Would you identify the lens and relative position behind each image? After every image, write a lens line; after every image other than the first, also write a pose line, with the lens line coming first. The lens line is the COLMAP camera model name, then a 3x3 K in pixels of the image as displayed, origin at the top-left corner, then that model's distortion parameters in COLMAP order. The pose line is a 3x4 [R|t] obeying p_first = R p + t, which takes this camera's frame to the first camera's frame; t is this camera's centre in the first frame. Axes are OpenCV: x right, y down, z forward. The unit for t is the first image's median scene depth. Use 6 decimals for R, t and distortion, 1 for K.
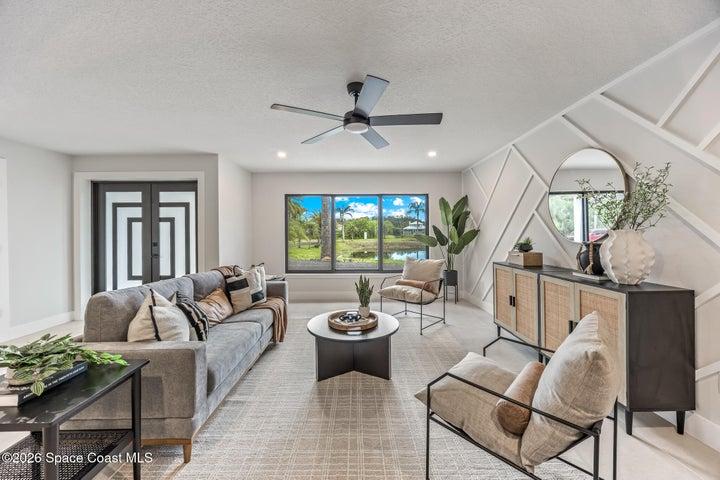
lens RADIAL K [[274.5, 0, 356.0], [0, 274.5, 237.6], [0, 0, 1]] dist [0.000631, -0.000643]
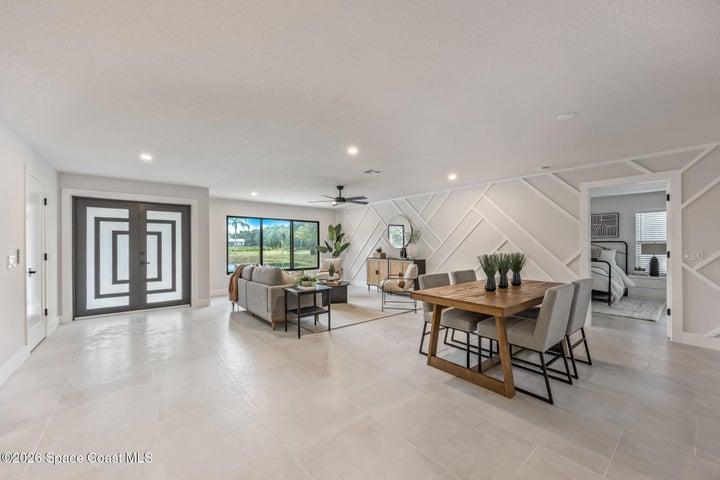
lens RADIAL K [[274.5, 0, 361.4], [0, 274.5, 249.5], [0, 0, 1]] dist [0.000631, -0.000643]
pose [[0.778064, -0.007028, 0.628146, -0.743057], [0.011484, 0.999929, -0.003037, 0.023263], [-0.628080, 0.009577, 0.778089, -0.565815]]
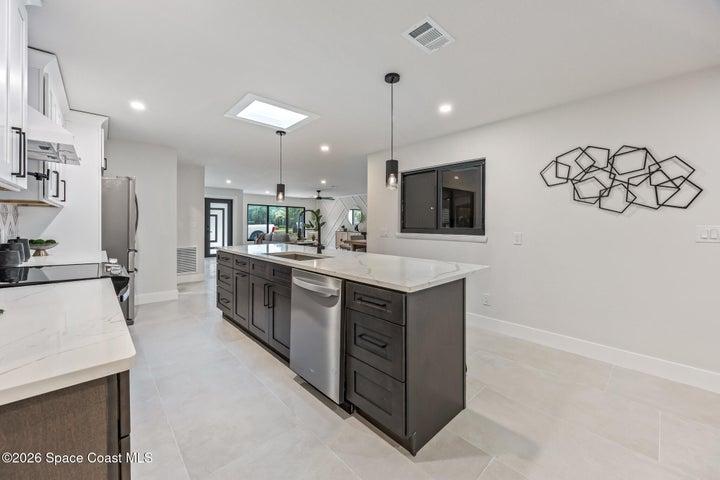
lens RADIAL K [[274.5, 0, 365.1], [0, 274.5, 227.1], [0, 0, 1]] dist [0.000631, -0.000643]
pose [[0.721807, 0.004290, 0.692081, -1.354888], [0.006026, 0.999904, -0.012482, 0.065716], [-0.692068, 0.013180, 0.721712, -1.481634]]
